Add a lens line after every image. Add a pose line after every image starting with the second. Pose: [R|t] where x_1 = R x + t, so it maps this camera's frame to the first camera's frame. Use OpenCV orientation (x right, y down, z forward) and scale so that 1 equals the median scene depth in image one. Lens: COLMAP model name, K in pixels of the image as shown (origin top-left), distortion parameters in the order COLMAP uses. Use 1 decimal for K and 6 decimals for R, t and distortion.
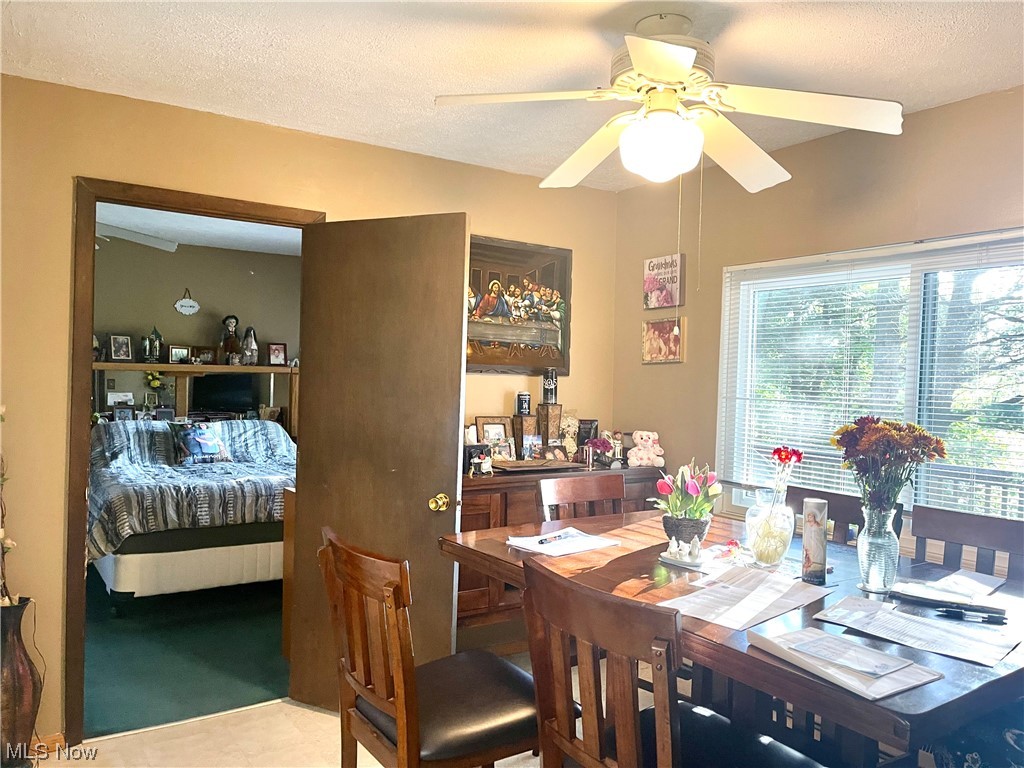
lens RADIAL K [[773.0, 0, 515.1], [0, 773.0, 382.5], [0, 0, 1]] dist [0.033704, -0.047215]
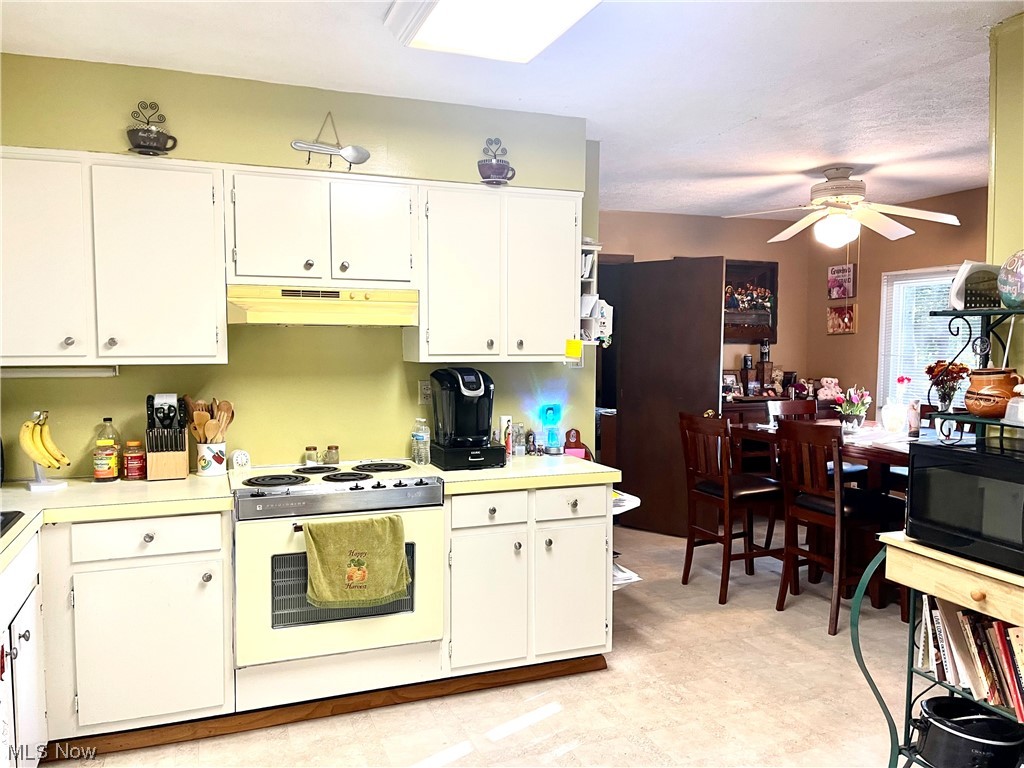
lens RADIAL K [[773.0, 0, 506.5], [0, 773.0, 387.9], [0, 0, 1]] dist [0.033704, -0.047215]
pose [[0.974243, -0.010663, -0.225250, -0.114499], [0.020721, 0.998888, 0.042338, 0.002986], [0.224548, -0.045915, 0.973381, -0.676318]]
